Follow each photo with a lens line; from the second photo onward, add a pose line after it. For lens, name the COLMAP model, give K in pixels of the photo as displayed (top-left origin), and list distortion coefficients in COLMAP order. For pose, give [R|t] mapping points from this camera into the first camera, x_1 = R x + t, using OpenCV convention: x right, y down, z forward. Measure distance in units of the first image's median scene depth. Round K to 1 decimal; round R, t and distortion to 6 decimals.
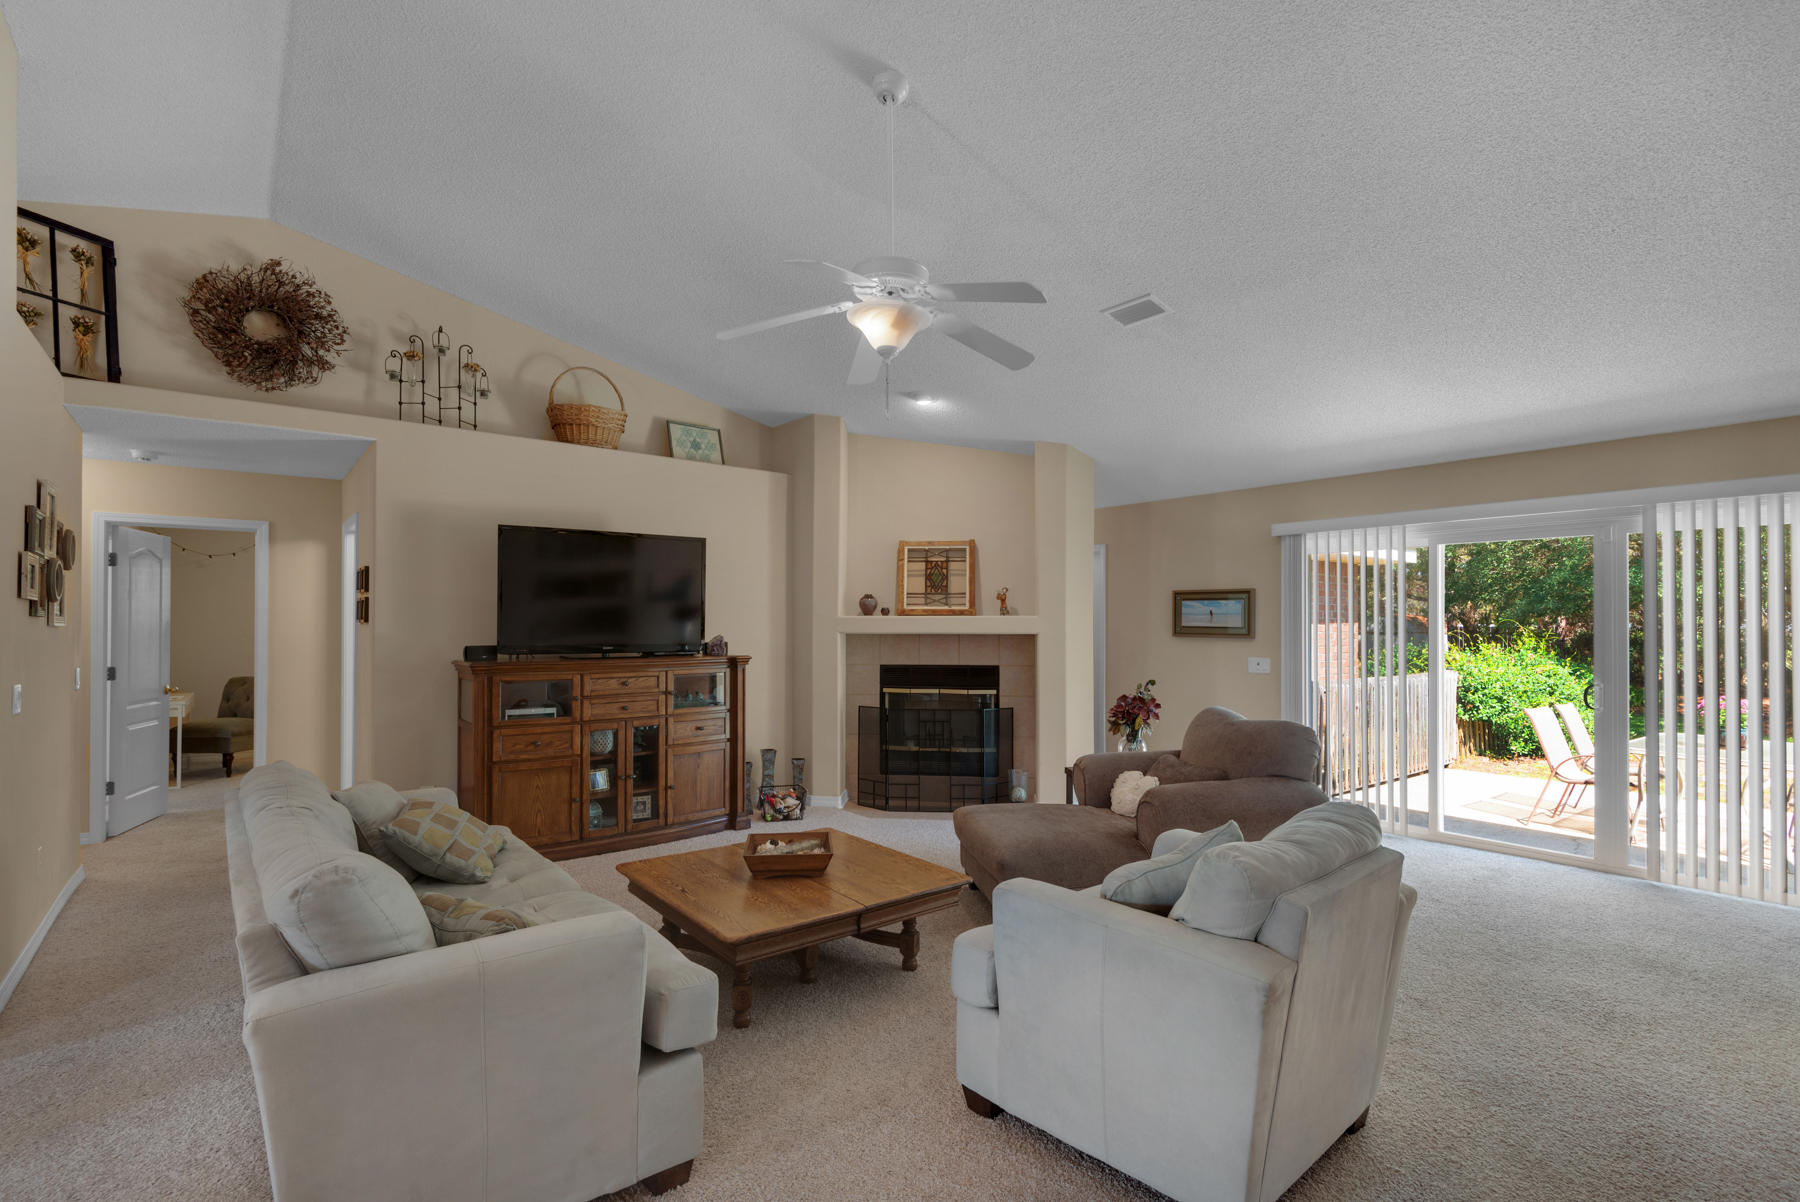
lens RADIAL K [[829.9, 0, 886.2], [0, 829.9, 606.9], [0, 0, 1]] dist [0.017876, -0.007083]
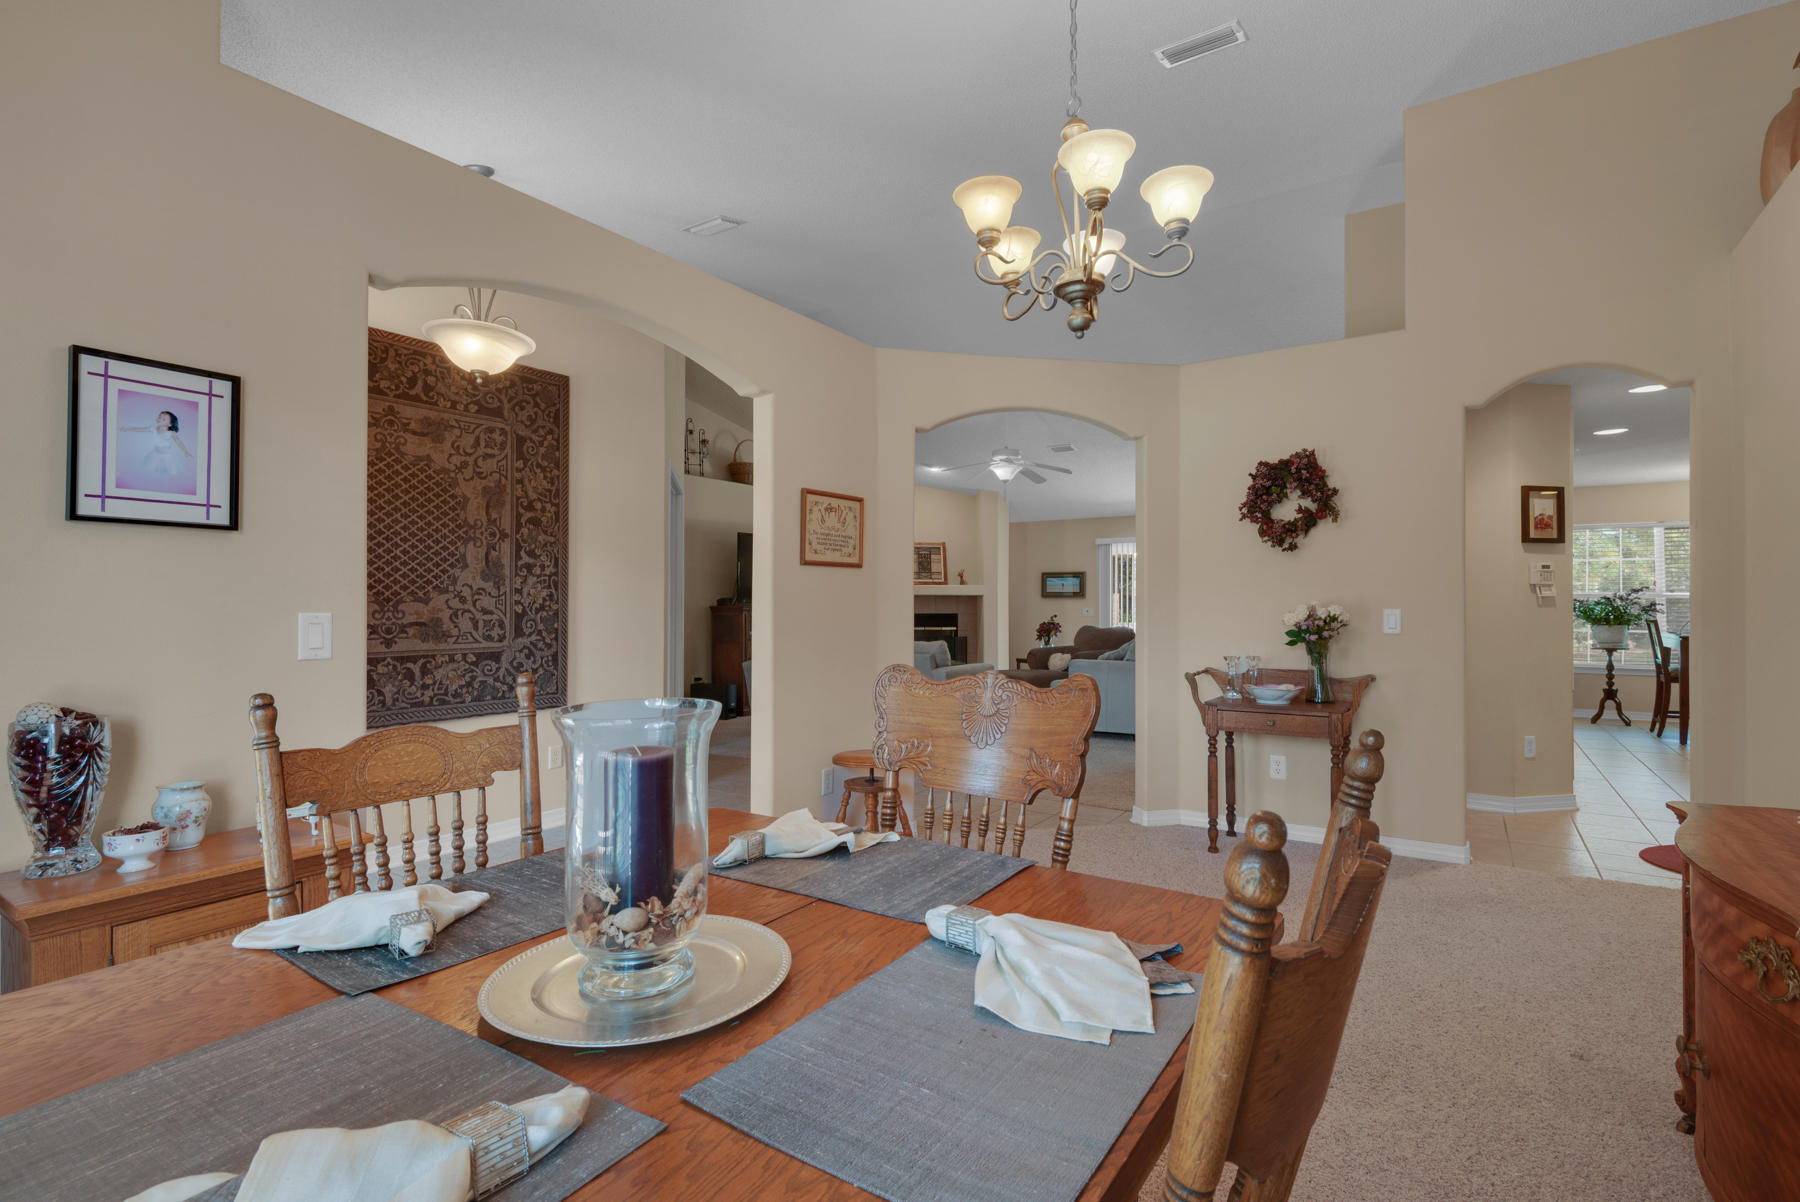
lens RADIAL K [[829.9, 0, 902.7], [0, 829.9, 603.2], [0, 0, 1]] dist [0.017876, -0.007083]
pose [[0.954517, 0.000499, 0.298157, -0.570212], [-0.006371, 0.999804, 0.018724, 0.018646], [-0.298089, -0.019771, 0.954333, -0.749503]]
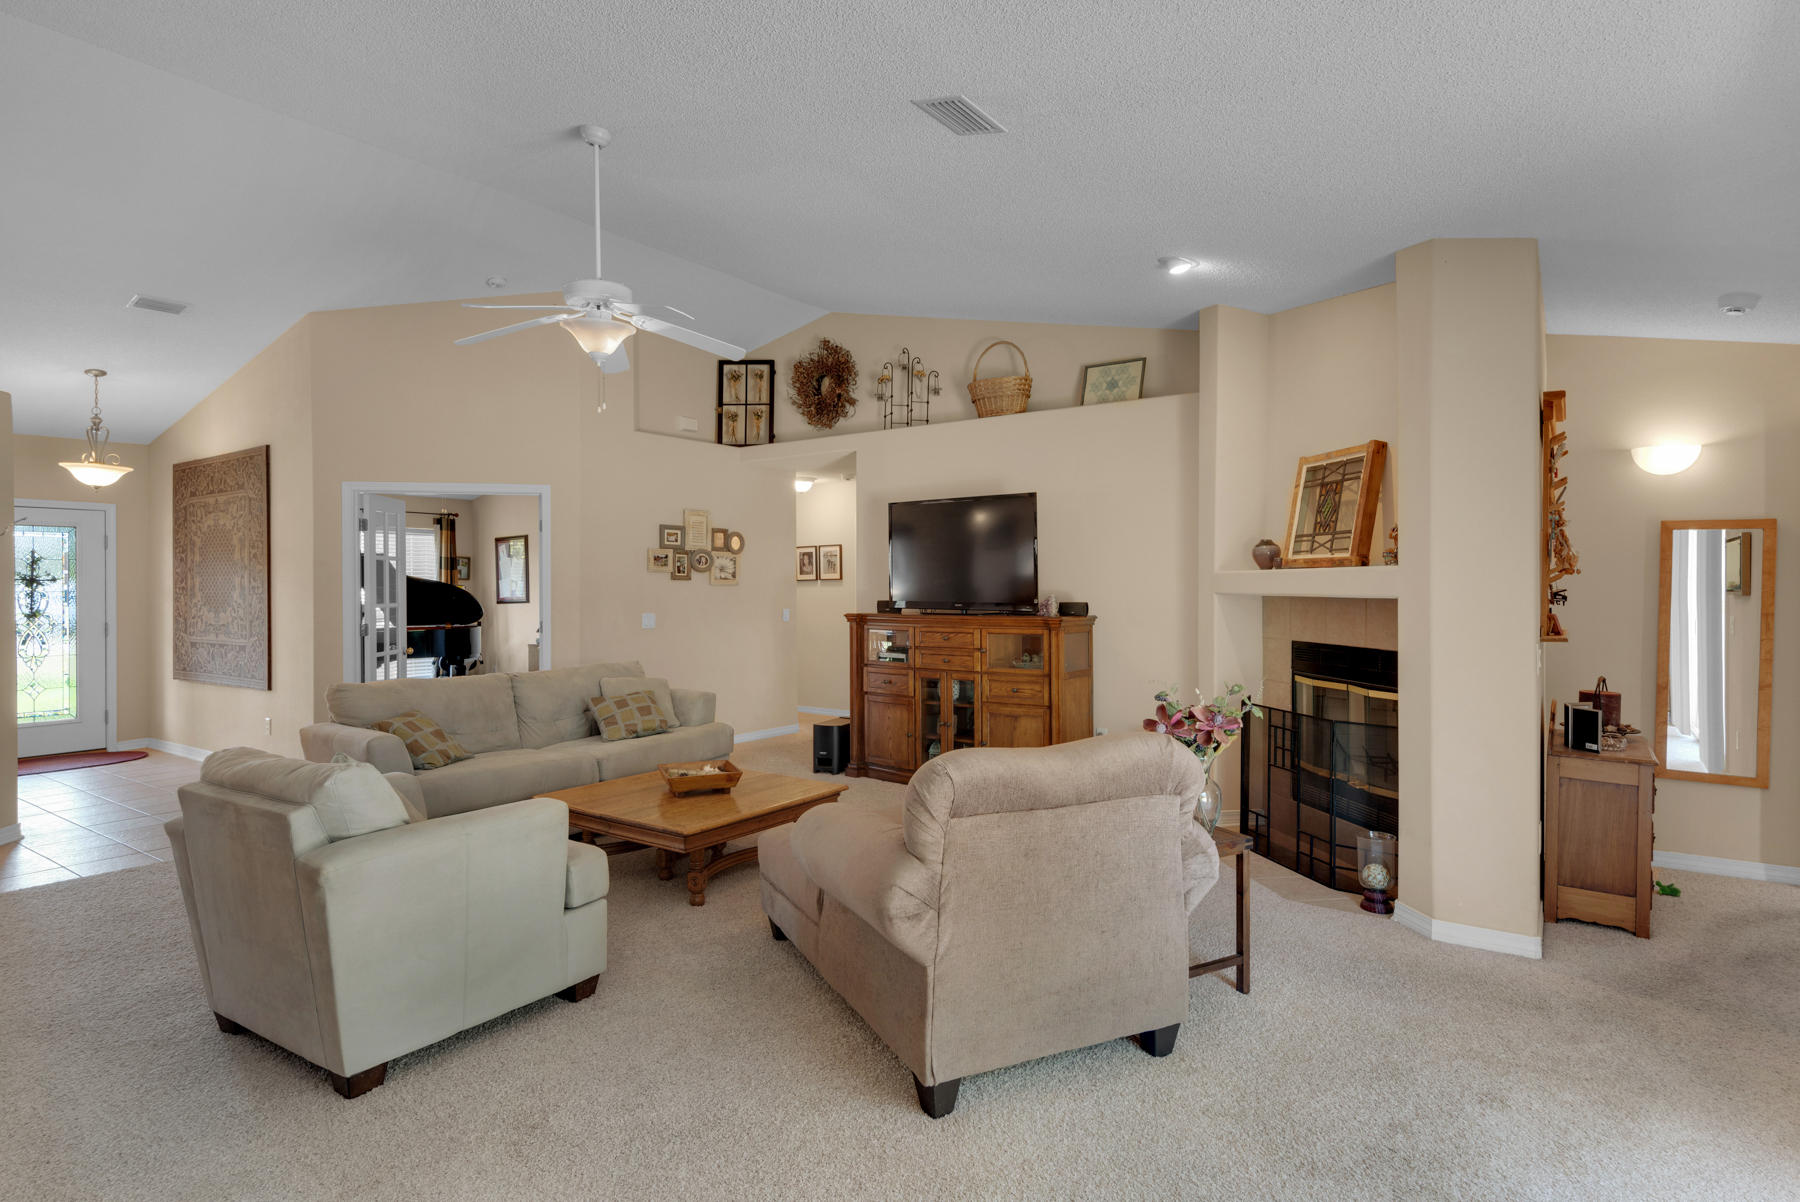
lens RADIAL K [[928.9, 0, 894.2], [0, 928.9, 579.8], [0, 0, 1]] dist [0.018722, -0.010638]
pose [[0.273648, -0.007001, -0.961804, 0.735865], [0.020785, 0.999783, -0.001364, 0.014982], [0.961605, -0.019618, 0.273734, 0.536341]]
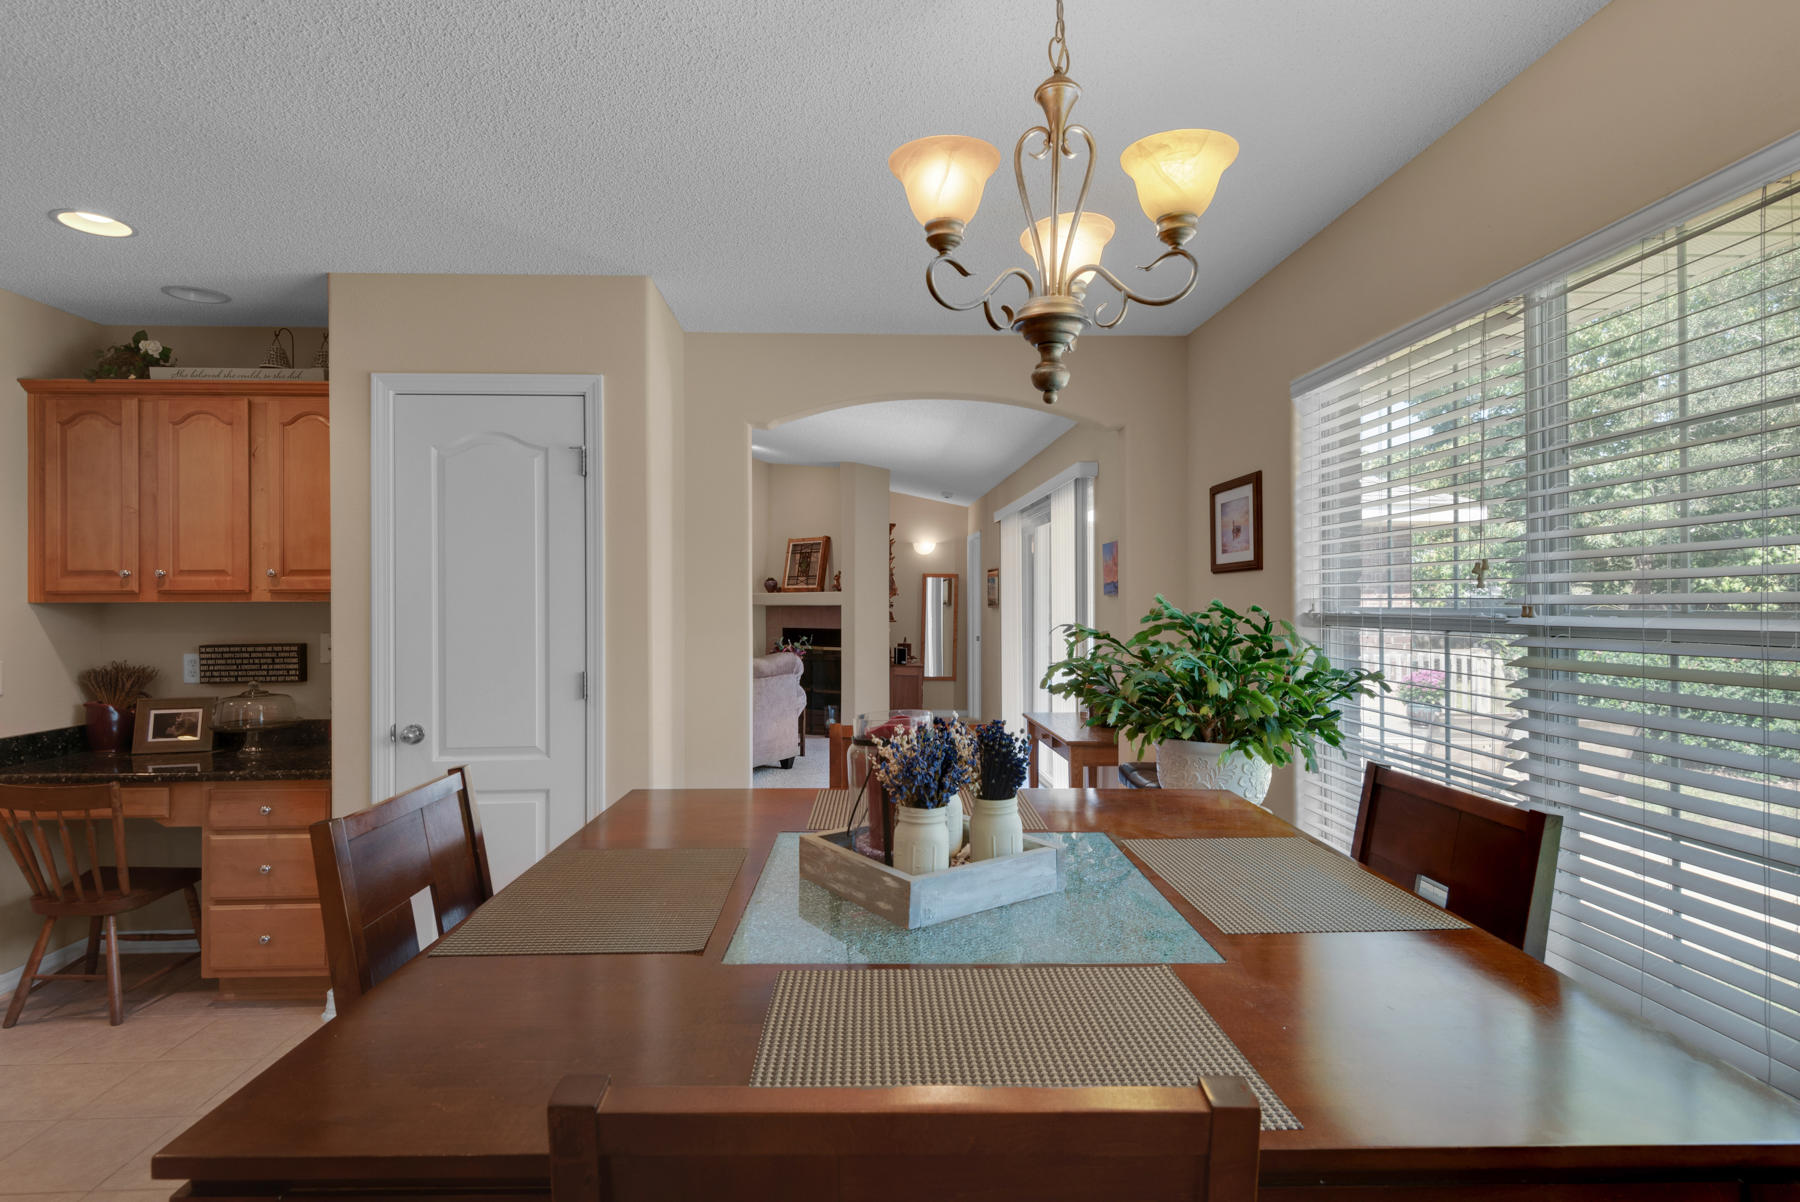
lens RADIAL K [[928.9, 0, 887.8], [0, 928.9, 597.3], [0, 0, 1]] dist [0.018722, -0.010638]
pose [[0.811019, -0.008524, -0.584957, 1.182754], [0.017024, 0.999814, 0.009033, 0.007875], [0.584772, -0.017284, 0.811014, -0.171638]]
